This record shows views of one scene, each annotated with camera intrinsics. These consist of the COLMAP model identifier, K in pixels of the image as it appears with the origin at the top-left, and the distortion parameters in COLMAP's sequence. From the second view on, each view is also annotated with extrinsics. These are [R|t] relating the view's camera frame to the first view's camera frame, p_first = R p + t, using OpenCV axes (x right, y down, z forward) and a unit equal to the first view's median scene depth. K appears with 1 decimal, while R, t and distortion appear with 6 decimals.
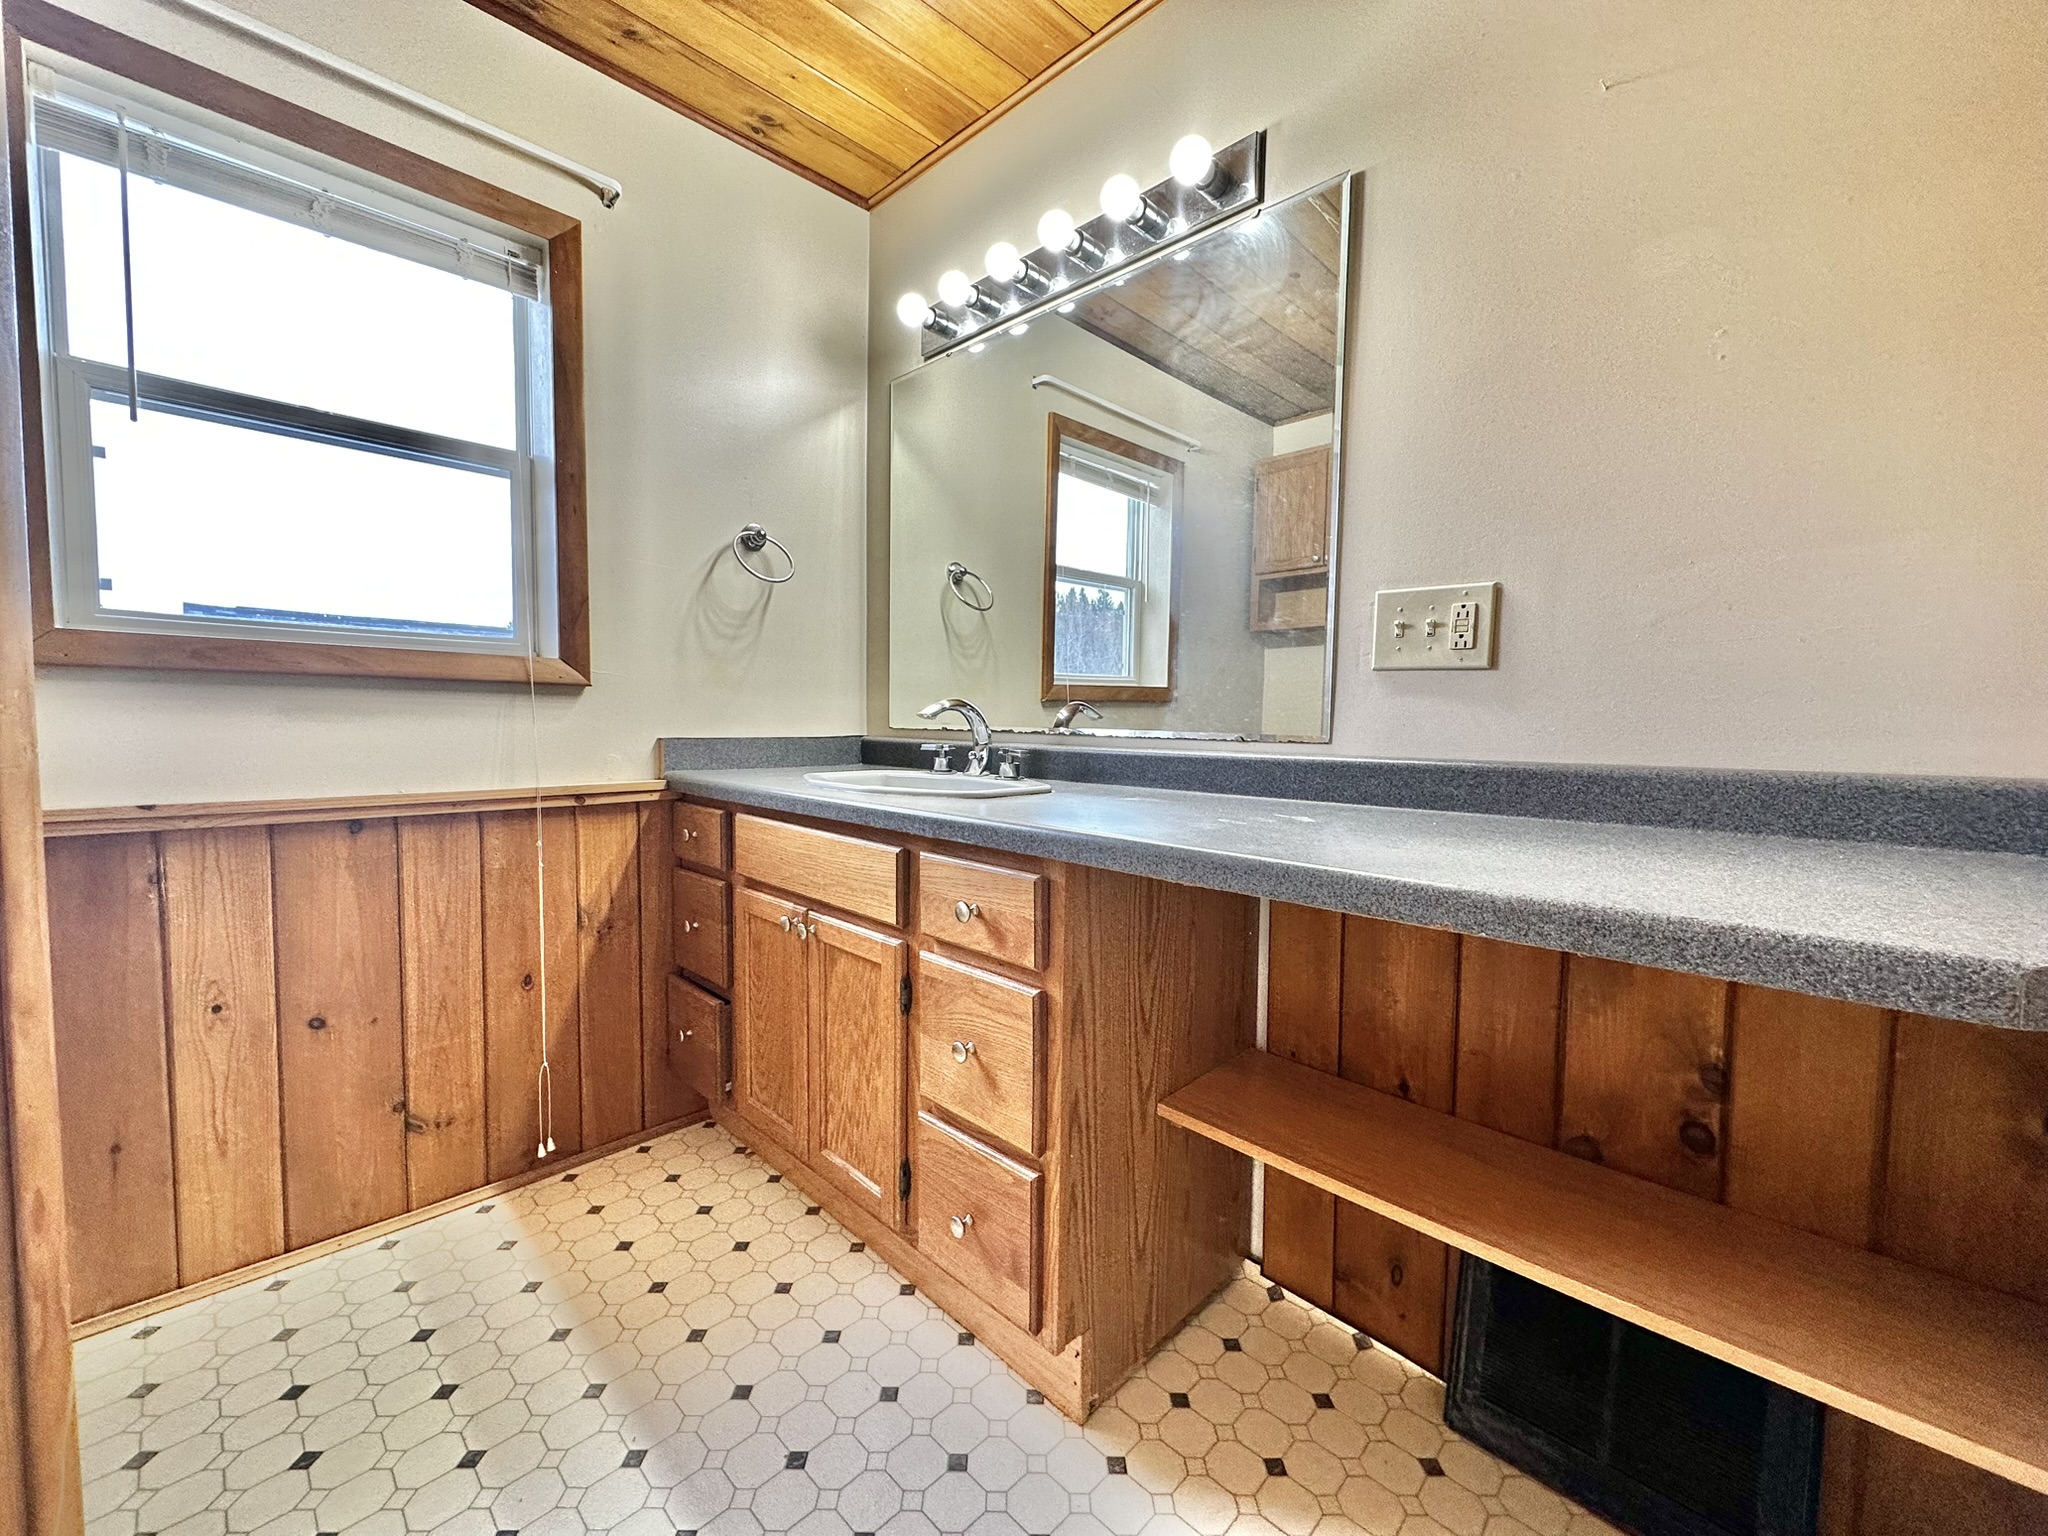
lens RADIAL K [[815.2, 0, 1023.8], [0, 815.2, 764.1], [0, 0, 1]] dist [0.000164, -0.000057]
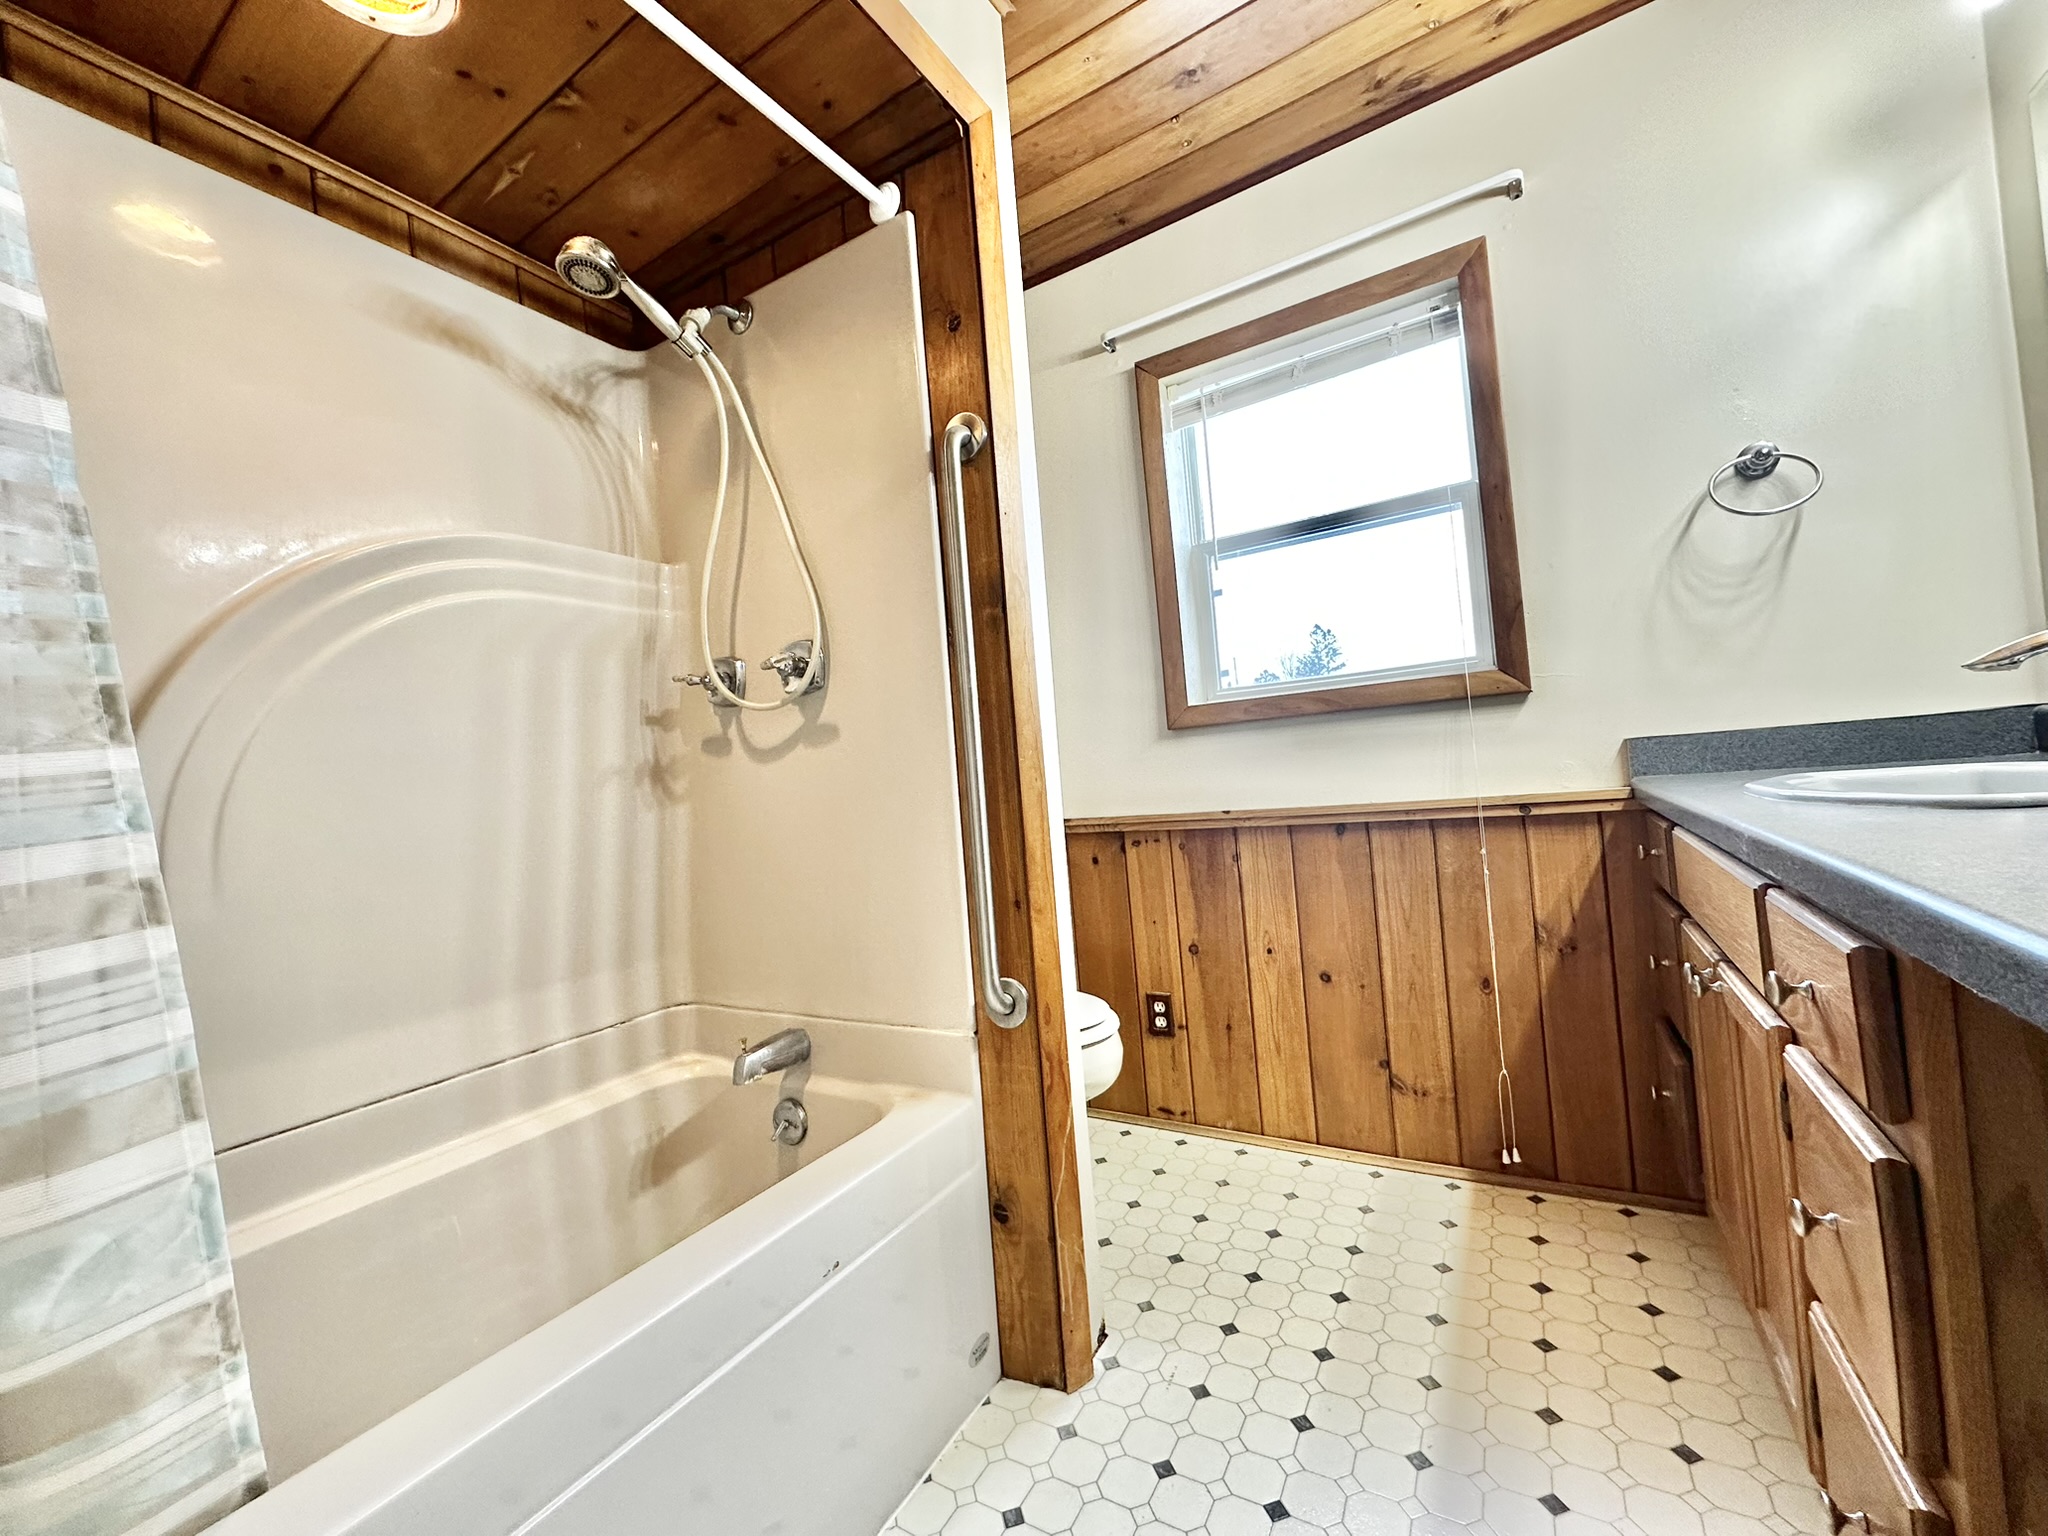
lens RADIAL K [[815.2, 0, 1020.3], [0, 815.2, 762.7], [0, 0, 1]] dist [0.000164, -0.000057]
pose [[0.224282, -0.048732, -0.973305, 0.287416], [0.033478, 0.998545, -0.042281, 0.009445], [0.973949, -0.023102, 0.225587, 0.203938]]
